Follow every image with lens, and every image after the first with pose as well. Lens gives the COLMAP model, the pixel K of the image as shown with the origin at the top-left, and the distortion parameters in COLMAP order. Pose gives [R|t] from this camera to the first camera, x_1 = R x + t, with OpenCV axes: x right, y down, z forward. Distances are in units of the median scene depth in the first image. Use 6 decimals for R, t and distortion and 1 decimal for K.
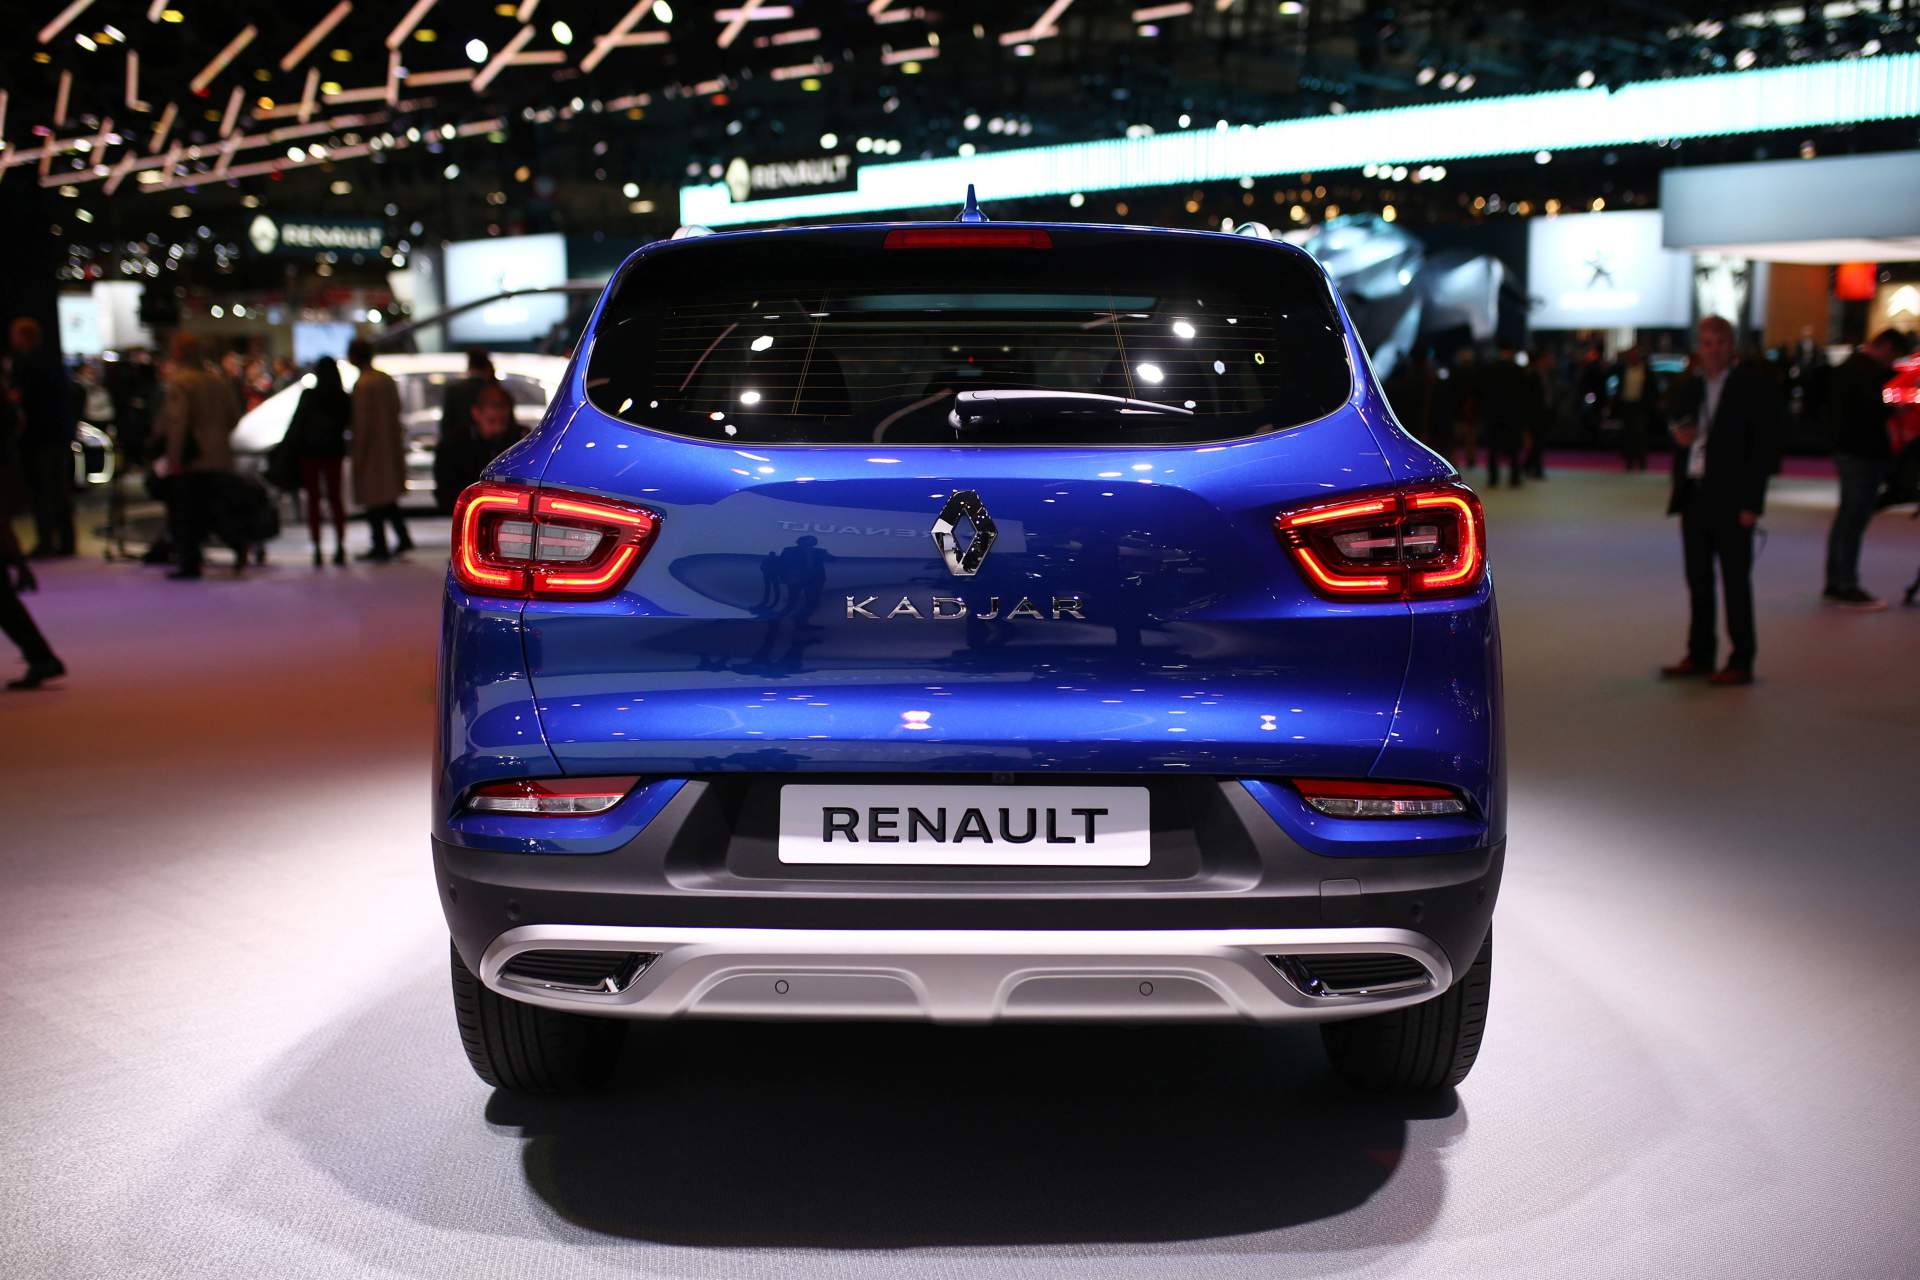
lens RADIAL K [[1947.8, 0, 958.6], [0, 1947.8, 639.5], [0, 0, 1]] dist [-0.037941, 0.000000]
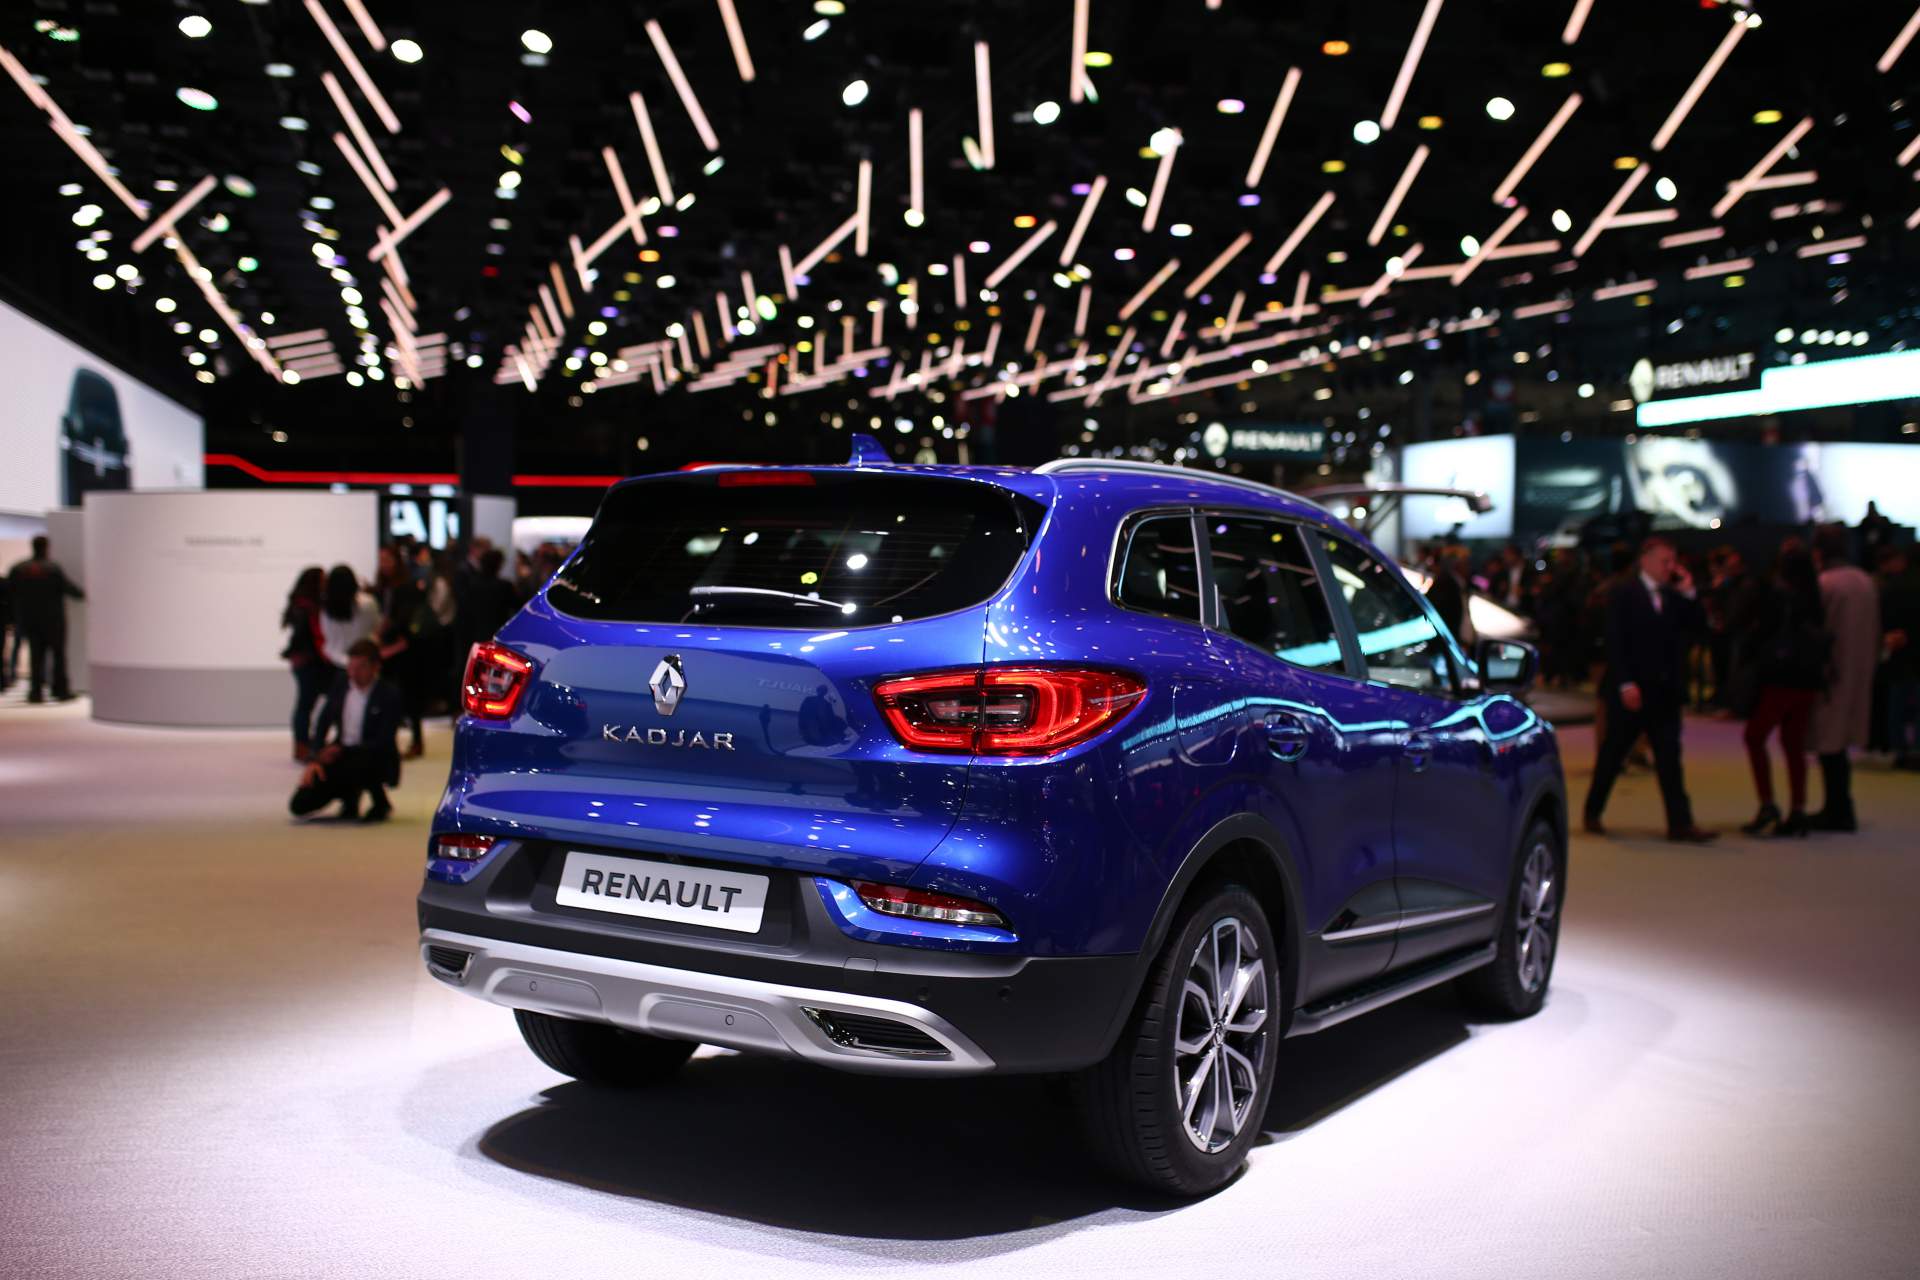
lens RADIAL K [[1947.8, 0, 964.4], [0, 1947.8, 644.2], [0, 0, 1]] dist [-0.037941, 0.000000]
pose [[0.861374, 0.034978, -0.506766, 0.902073], [-0.083787, 0.993745, -0.073827, 0.002802], [0.501014, 0.106053, 0.858917, -0.124030]]
